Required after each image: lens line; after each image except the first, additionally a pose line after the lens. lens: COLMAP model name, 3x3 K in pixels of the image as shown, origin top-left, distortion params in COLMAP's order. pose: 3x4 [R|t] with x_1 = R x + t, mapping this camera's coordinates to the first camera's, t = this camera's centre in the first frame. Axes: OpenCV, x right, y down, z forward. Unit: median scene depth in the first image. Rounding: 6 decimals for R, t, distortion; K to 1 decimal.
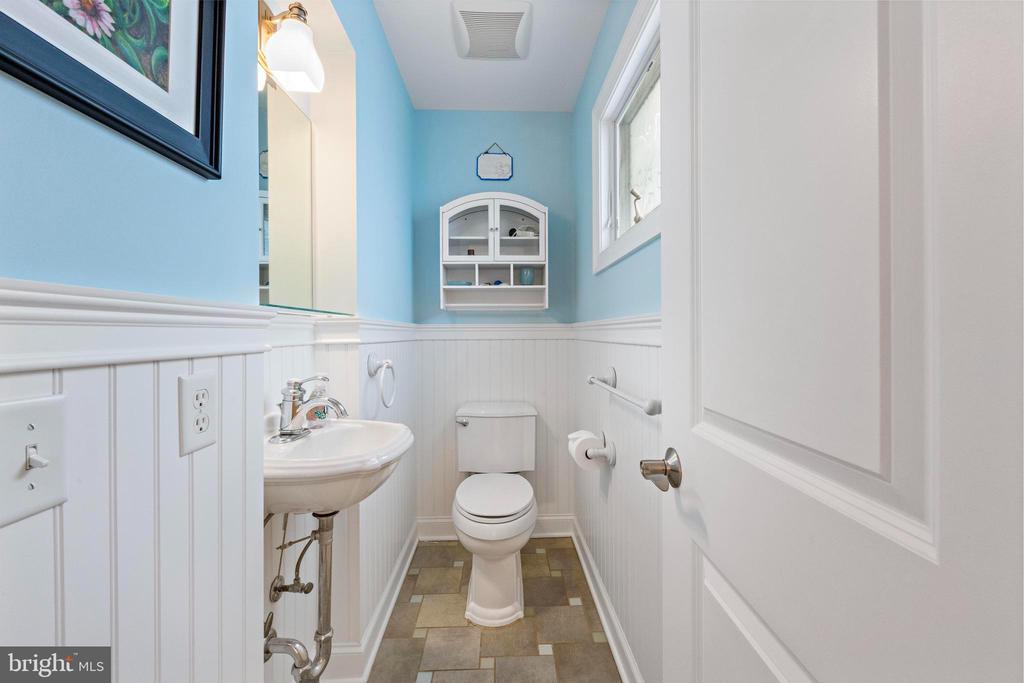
lens RADIAL K [[429.9, 0, 509.3], [0, 429.9, 333.1], [0, 0, 1]] dist [0.005904, -0.000256]
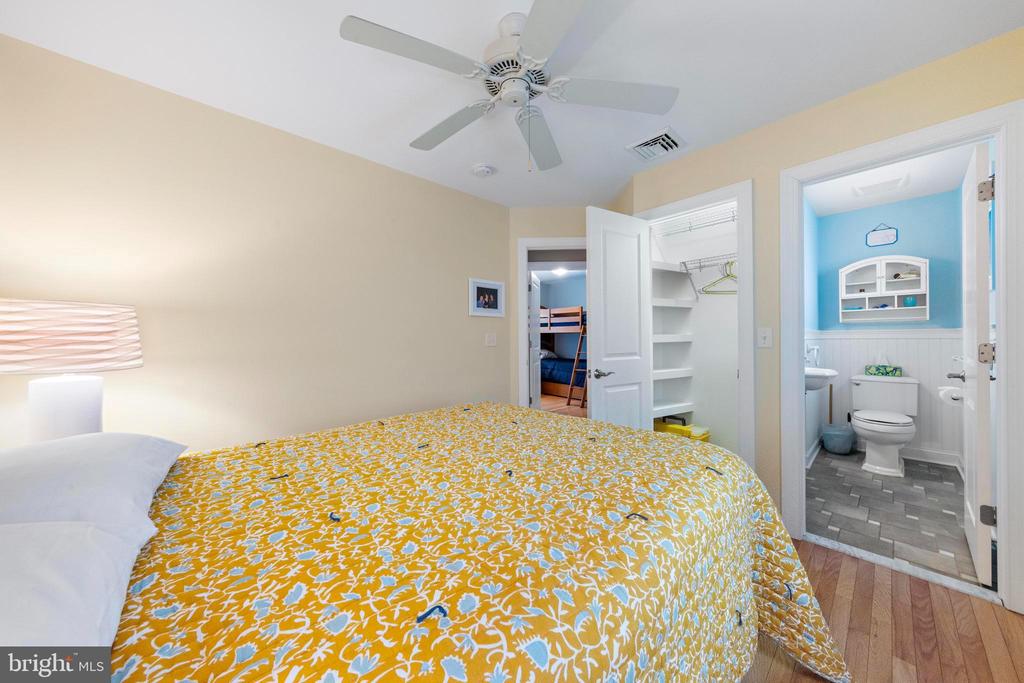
lens RADIAL K [[335.5, 0, 516.3], [0, 335.5, 339.8], [0, 0, 1]] dist [0.003803, -0.000347]
pose [[0.657620, -0.000338, -0.753350, 0.022637], [0.006711, 0.999963, 0.005410, 0.002355], [0.753320, -0.008614, 0.657598, -1.074728]]
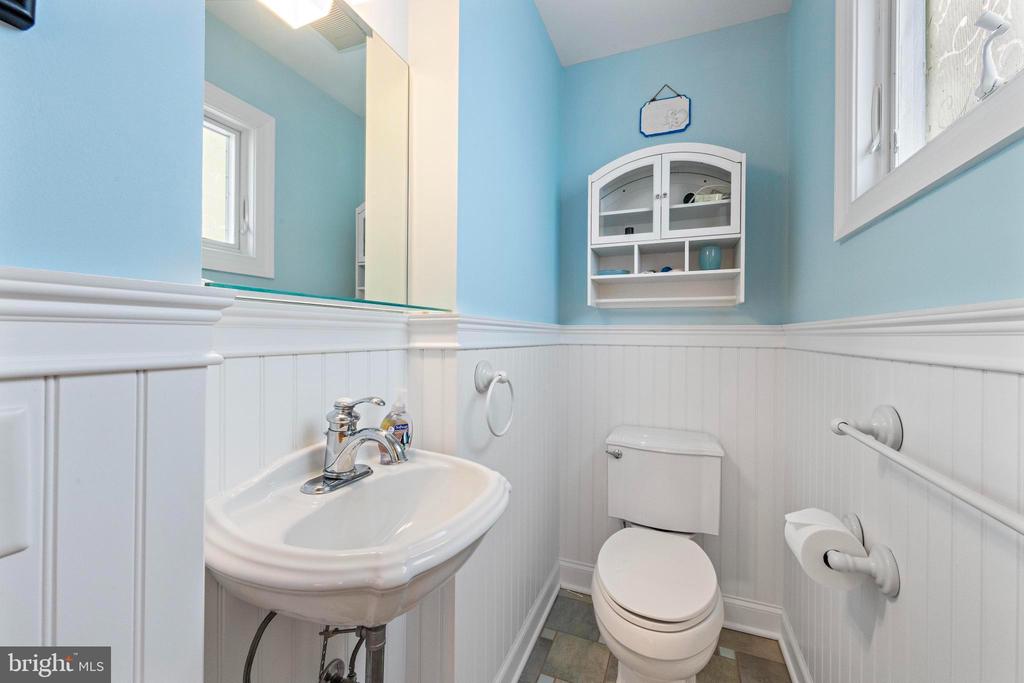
lens RADIAL K [[398.6, 0, 517.4], [0, 398.6, 334.6], [0, 0, 1]] dist [0.003435, -0.000682]
pose [[0.918947, 0.012775, -0.394174, 0.010323], [-0.013665, 0.999906, 0.000549, -0.001821], [0.394144, 0.004881, 0.919036, 0.281075]]
